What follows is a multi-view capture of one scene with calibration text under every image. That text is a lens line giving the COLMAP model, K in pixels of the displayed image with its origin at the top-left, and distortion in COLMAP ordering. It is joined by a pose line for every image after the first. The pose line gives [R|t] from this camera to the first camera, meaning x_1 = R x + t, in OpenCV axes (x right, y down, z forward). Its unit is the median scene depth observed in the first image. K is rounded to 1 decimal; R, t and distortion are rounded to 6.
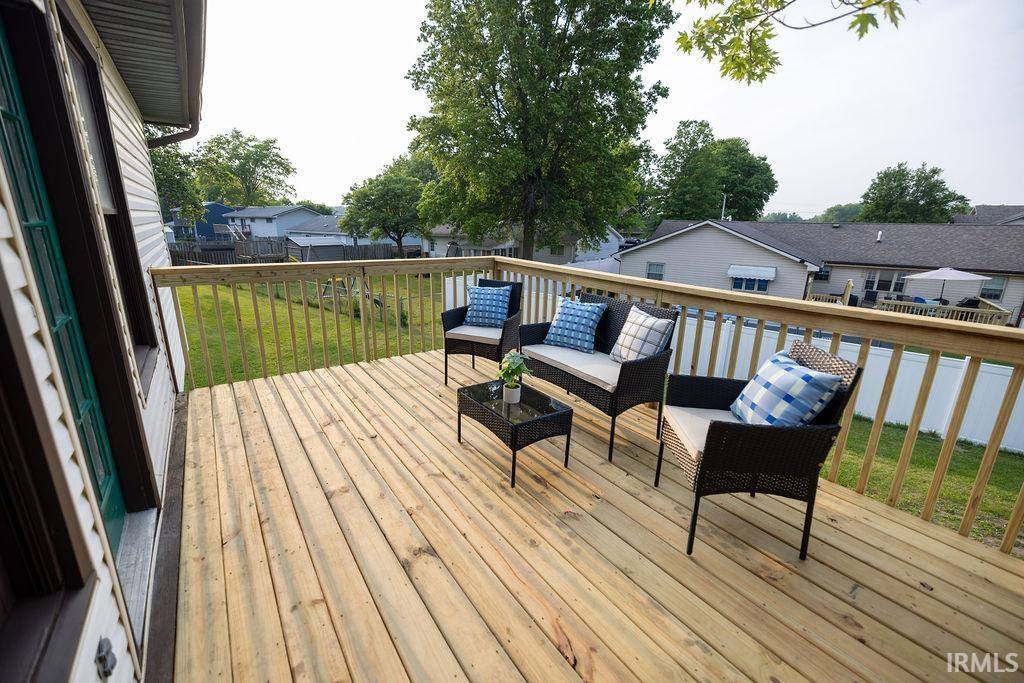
lens RADIAL K [[442.7, 0, 507.8], [0, 442.7, 338.5], [0, 0, 1]] dist [0.003379, 0.000566]
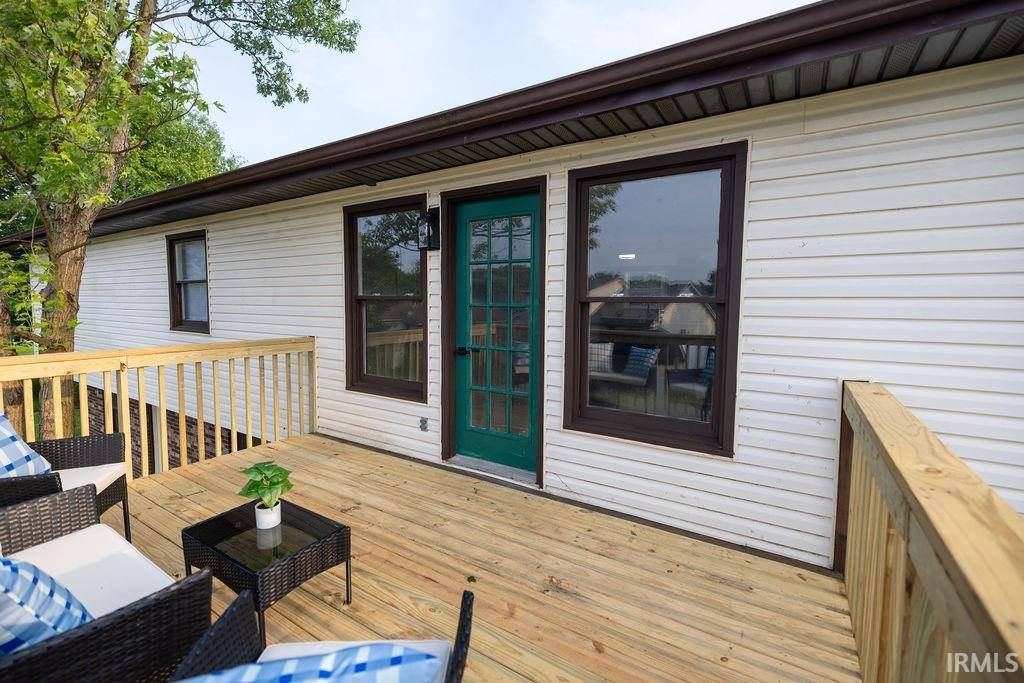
lens RADIAL K [[442.7, 0, 507.8], [0, 442.7, 338.5], [0, 0, 1]] dist [0.003379, 0.000566]
pose [[-0.915415, 0.016102, -0.402188, -0.055099], [-0.127020, 0.936587, 0.326606, -0.393763], [0.381943, 0.350066, -0.855320, 1.417823]]
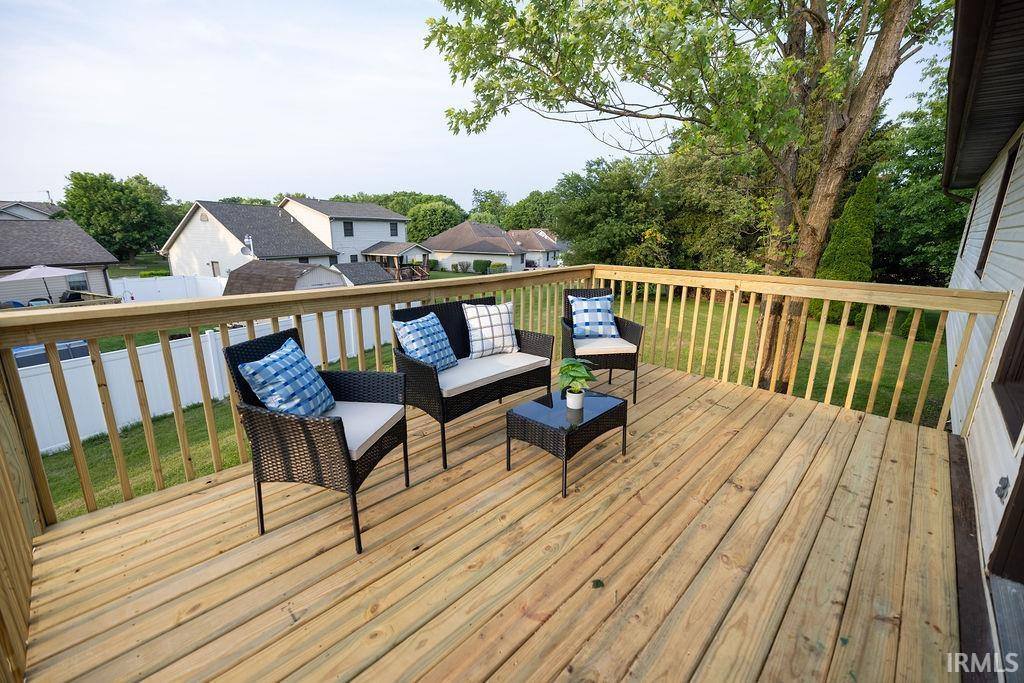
lens RADIAL K [[442.7, 0, 507.8], [0, 442.7, 338.5], [0, 0, 1]] dist [0.003379, 0.000566]
pose [[-0.209099, -0.249170, 0.945617, -0.700886], [0.248680, 0.921654, 0.297845, -0.266472], [-0.945746, 0.297436, -0.130753, 1.012047]]
